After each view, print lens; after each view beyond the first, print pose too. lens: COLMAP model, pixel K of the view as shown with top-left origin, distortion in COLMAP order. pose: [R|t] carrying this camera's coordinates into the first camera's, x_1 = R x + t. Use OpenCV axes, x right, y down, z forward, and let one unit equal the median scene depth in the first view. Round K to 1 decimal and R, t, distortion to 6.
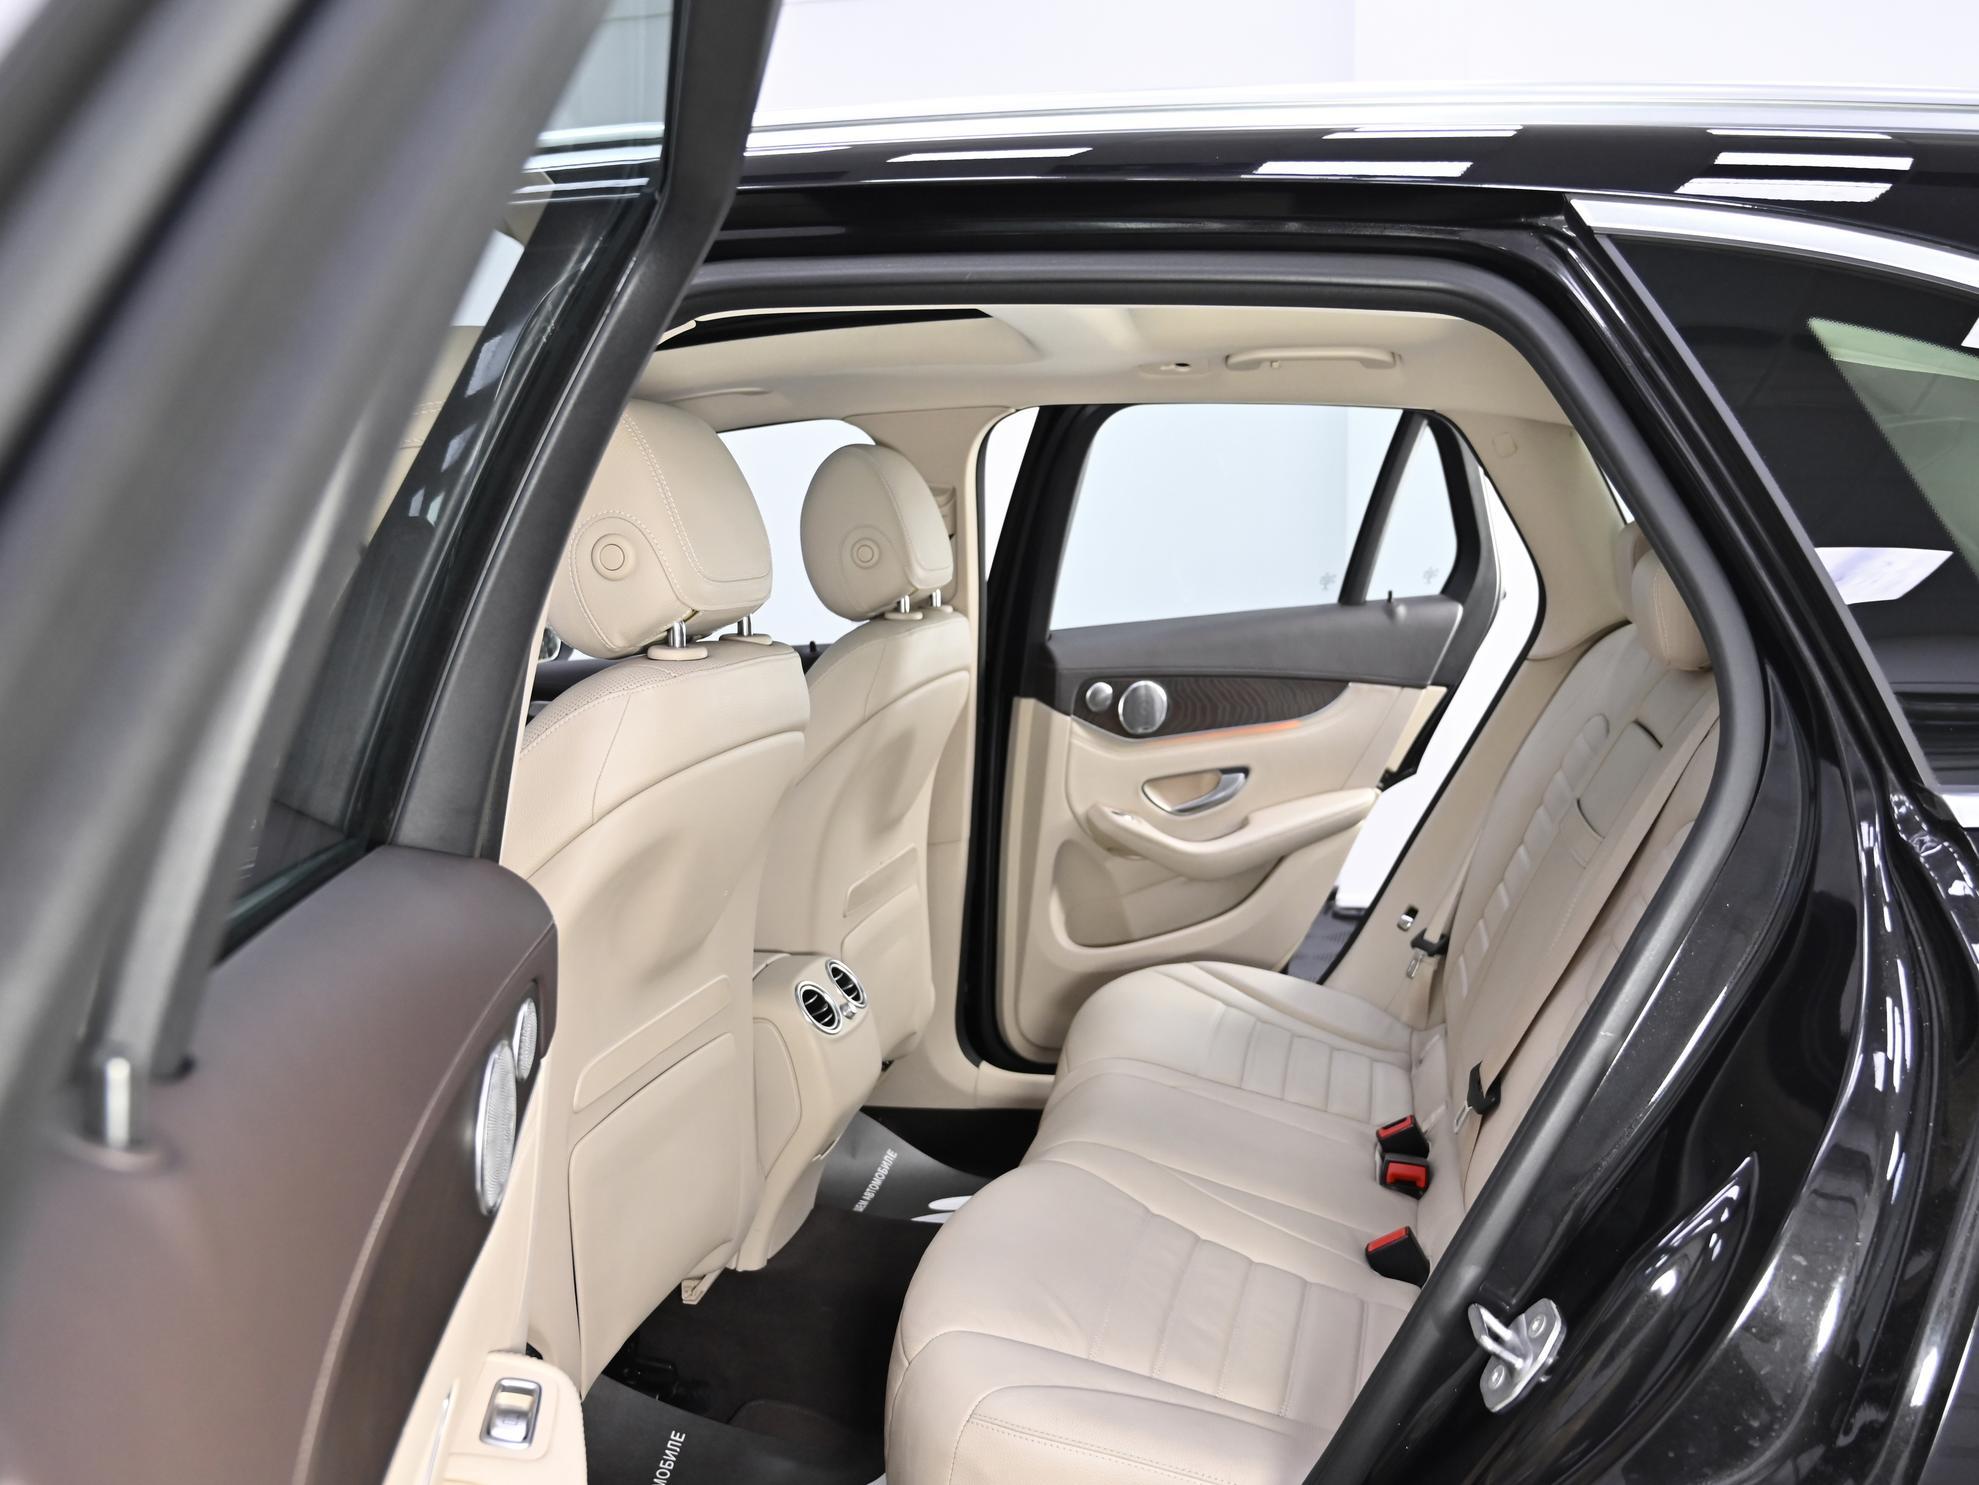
lens RADIAL K [[1474.6, 0, 1145.5], [0, 1474.6, 739.2], [0, 0, 1]] dist [0.006013, 0.006939]
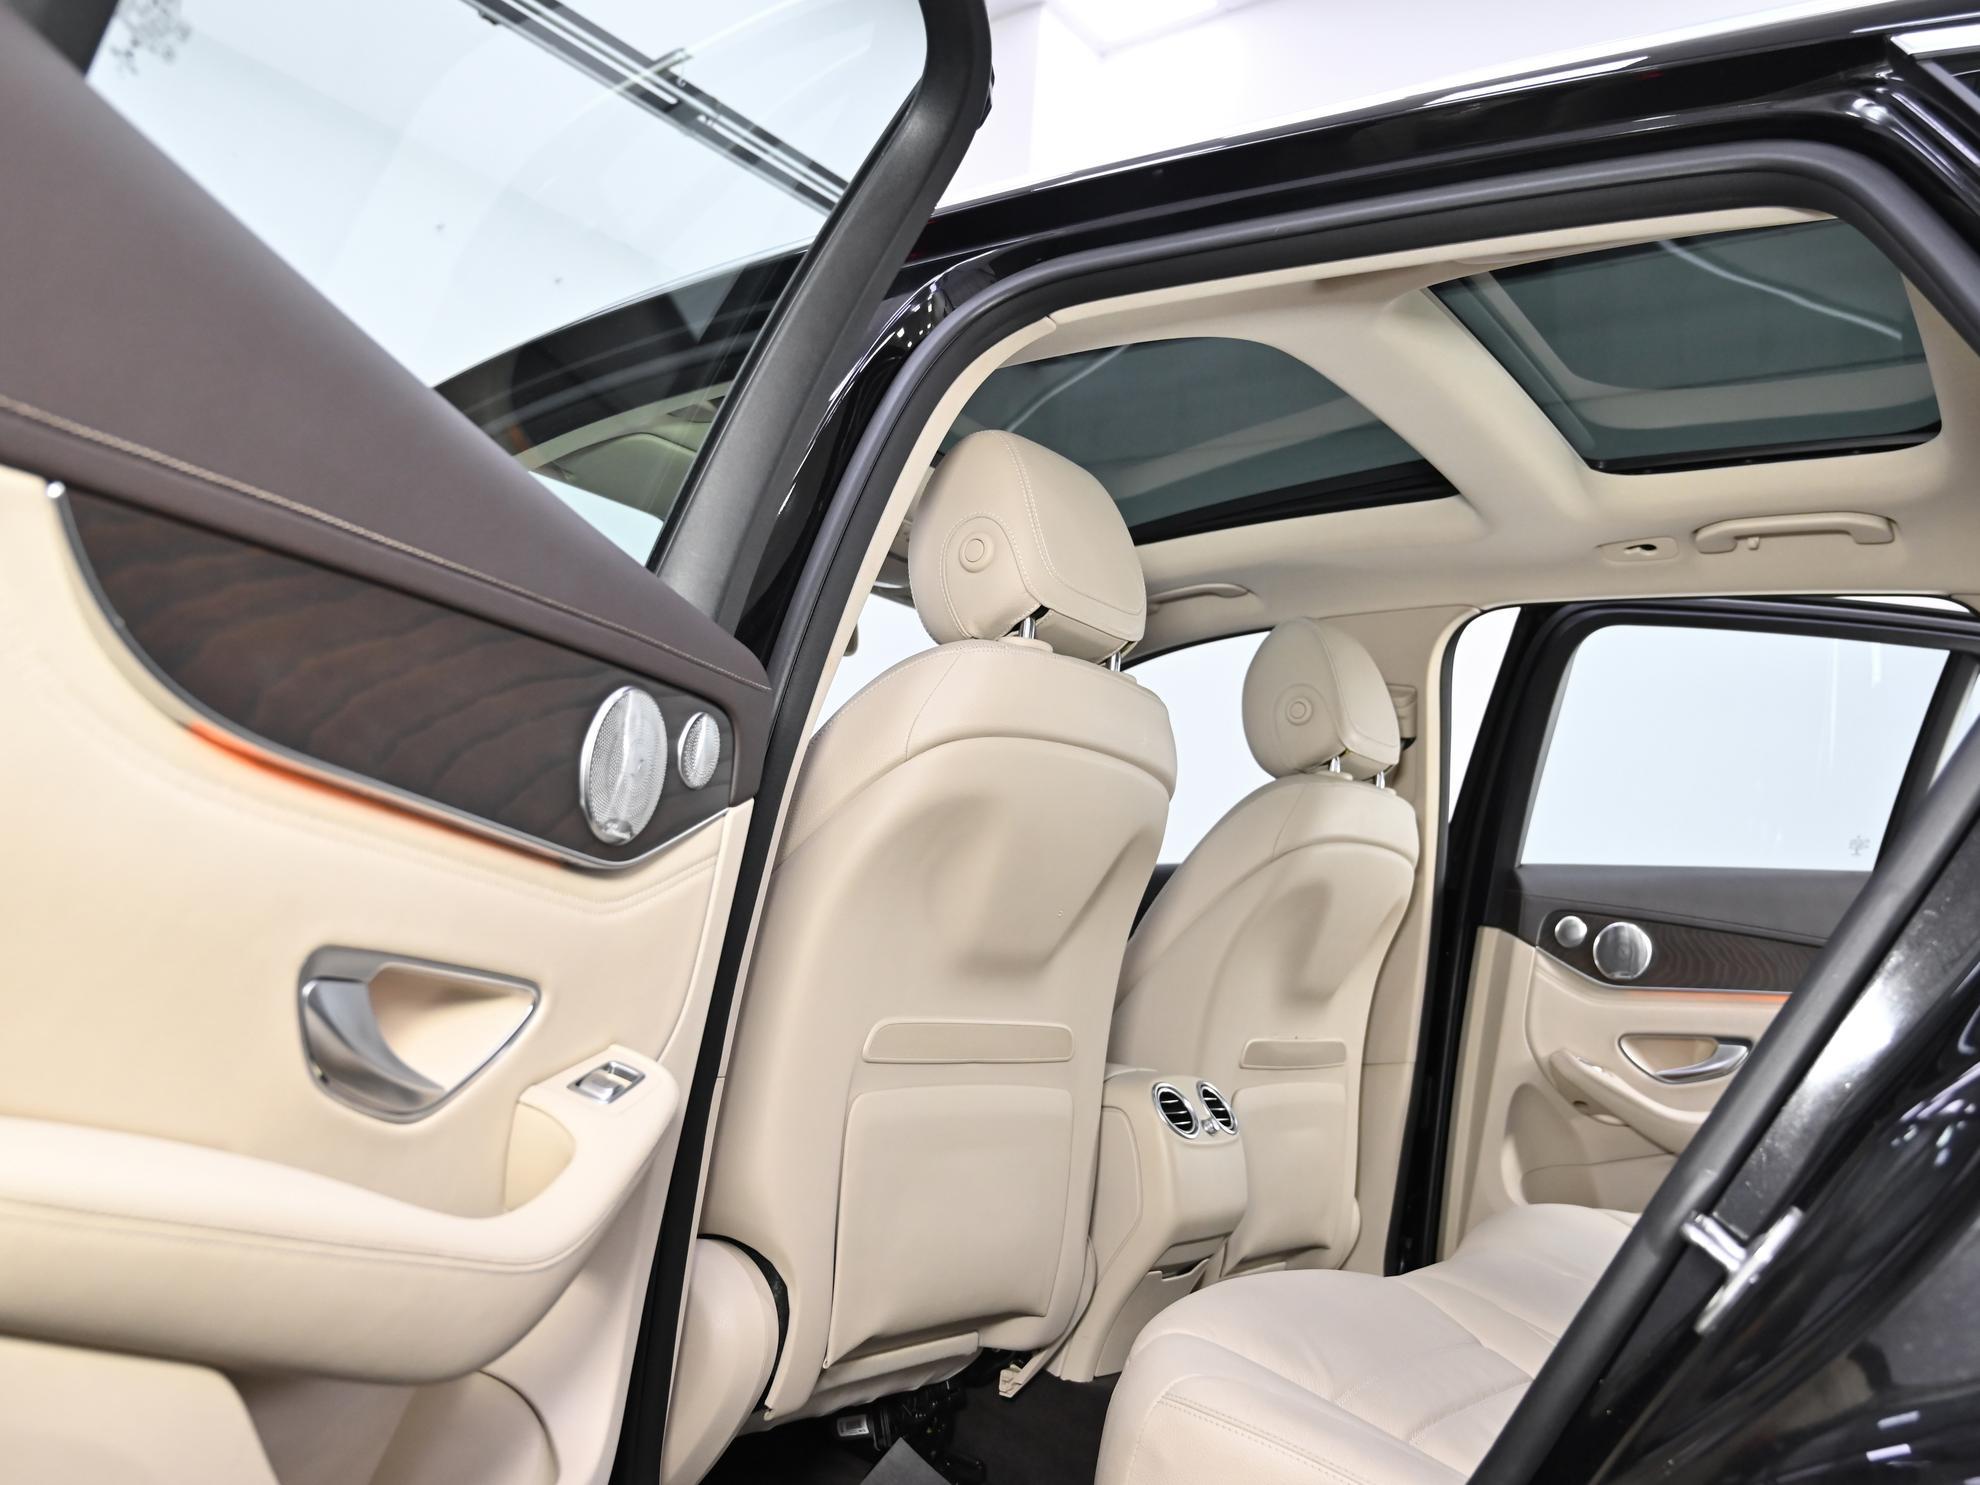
lens RADIAL K [[1475.3, 0, 1146.1], [0, 1475.3, 739.2], [0, 0, 1]] dist [0.006013, 0.006939]
pose [[0.929593, 0.024592, -0.367765, 0.060364], [-0.112012, 0.969431, -0.218306, 0.088516], [0.351155, 0.244130, 0.903931, 0.034901]]
